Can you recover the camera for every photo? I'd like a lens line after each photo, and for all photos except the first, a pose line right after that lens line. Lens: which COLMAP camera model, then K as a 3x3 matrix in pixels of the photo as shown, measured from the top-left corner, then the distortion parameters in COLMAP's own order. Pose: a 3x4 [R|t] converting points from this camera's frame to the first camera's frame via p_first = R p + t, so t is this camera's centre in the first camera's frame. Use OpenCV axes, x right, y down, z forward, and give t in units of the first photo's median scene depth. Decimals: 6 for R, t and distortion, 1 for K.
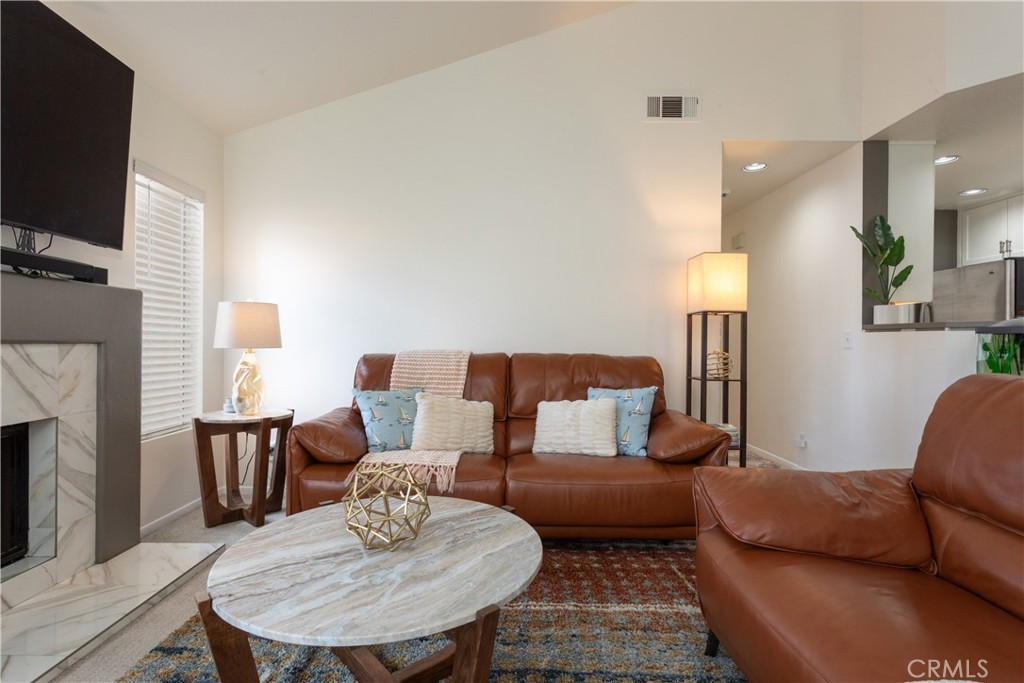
lens RADIAL K [[485.4, 0, 502.4], [0, 485.4, 343.2], [0, 0, 1]] dist [0.005441, -0.000788]
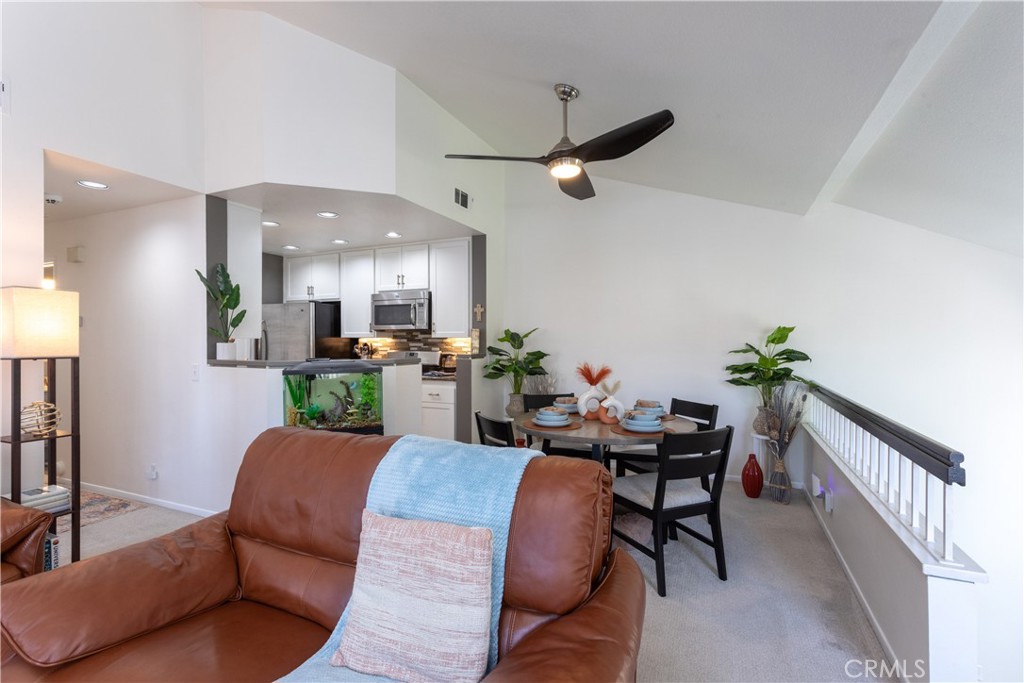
lens RADIAL K [[485.4, 0, 501.7], [0, 485.4, 338.0], [0, 0, 1]] dist [0.005441, -0.000788]
pose [[0.412456, -0.011222, 0.910908, 0.010392], [-0.000792, 0.999919, 0.012678, -0.105872], [-0.910977, -0.005951, 0.412414, -0.066695]]
